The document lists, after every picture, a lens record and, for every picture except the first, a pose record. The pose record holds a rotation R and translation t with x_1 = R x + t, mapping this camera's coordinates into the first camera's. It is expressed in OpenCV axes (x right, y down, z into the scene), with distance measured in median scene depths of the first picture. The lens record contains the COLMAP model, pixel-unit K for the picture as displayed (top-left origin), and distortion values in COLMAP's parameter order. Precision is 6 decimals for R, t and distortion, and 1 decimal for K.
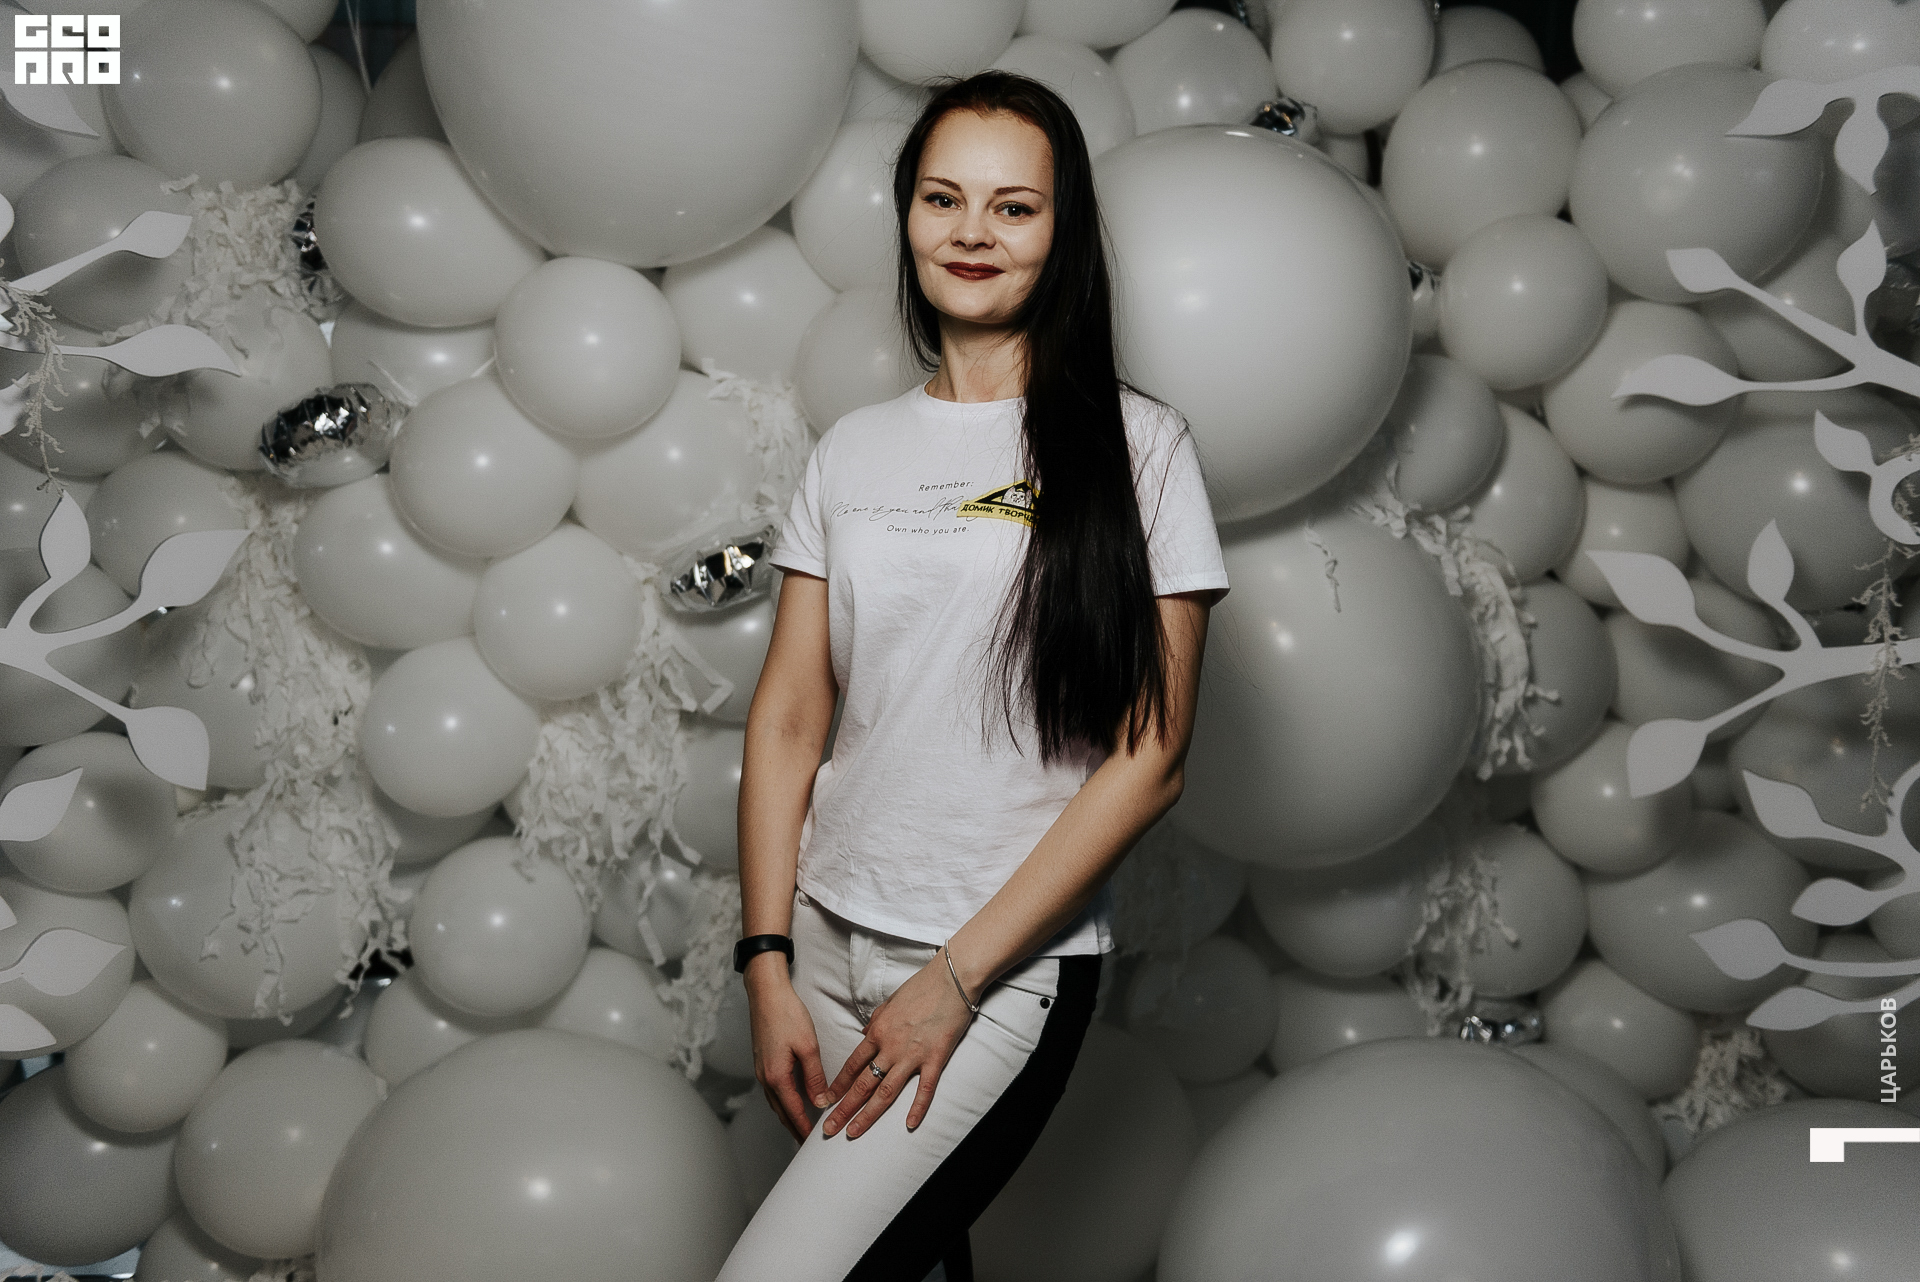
lens RADIAL K [[1926.8, 0, 949.3], [0, 1926.8, 669.8], [0, 0, 1]] dist [0.047190, 0.000000]
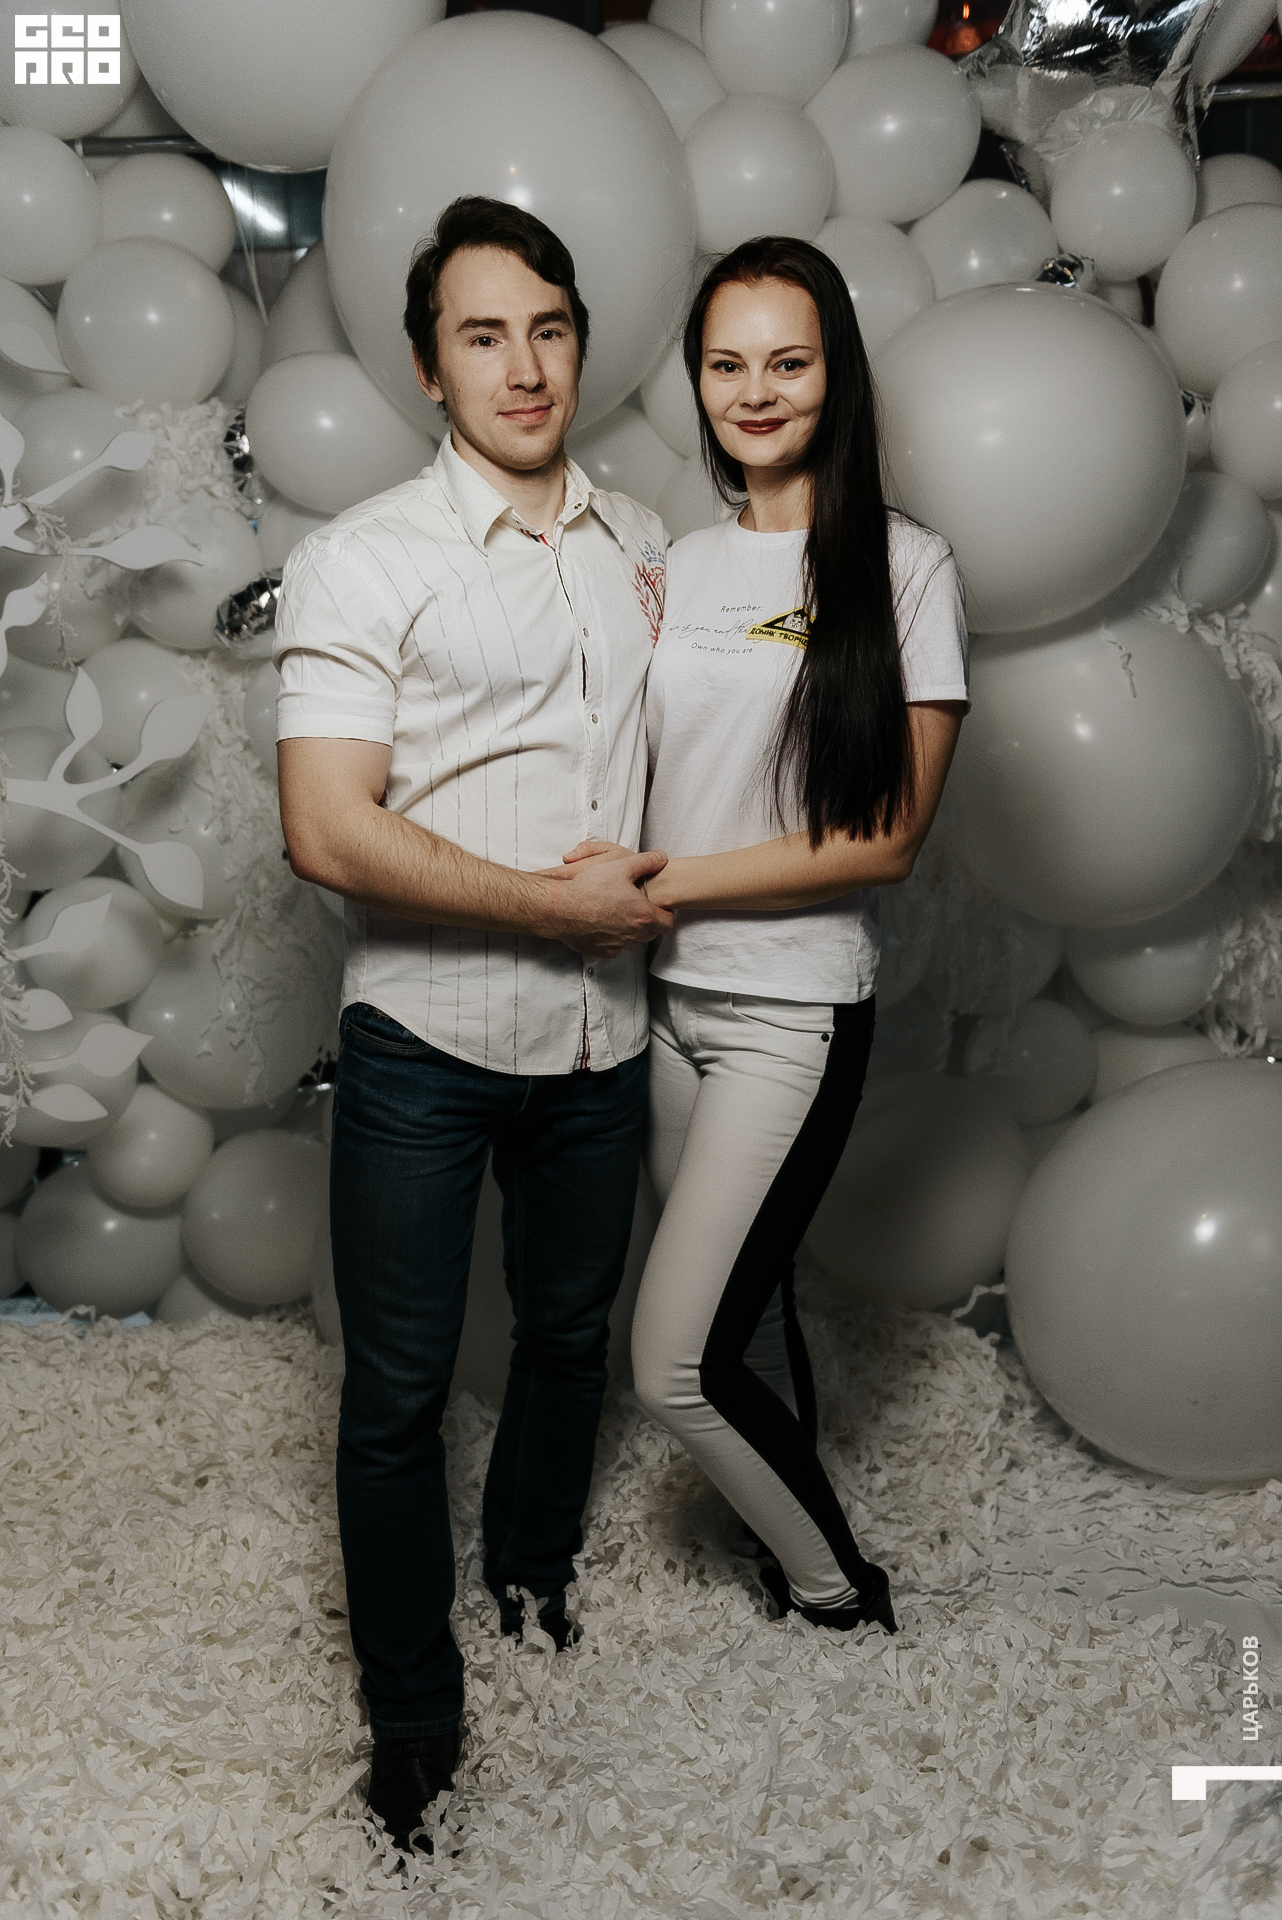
lens RADIAL K [[1926.8, 0, 636.0], [0, 1926.8, 976.3], [0, 0, 1]] dist [0.047190, 0.000000]
pose [[0.996615, -0.061814, -0.054191, -0.043228], [0.065319, 0.995714, 0.065481, 0.037037], [0.049911, -0.068799, 0.996381, -0.182151]]
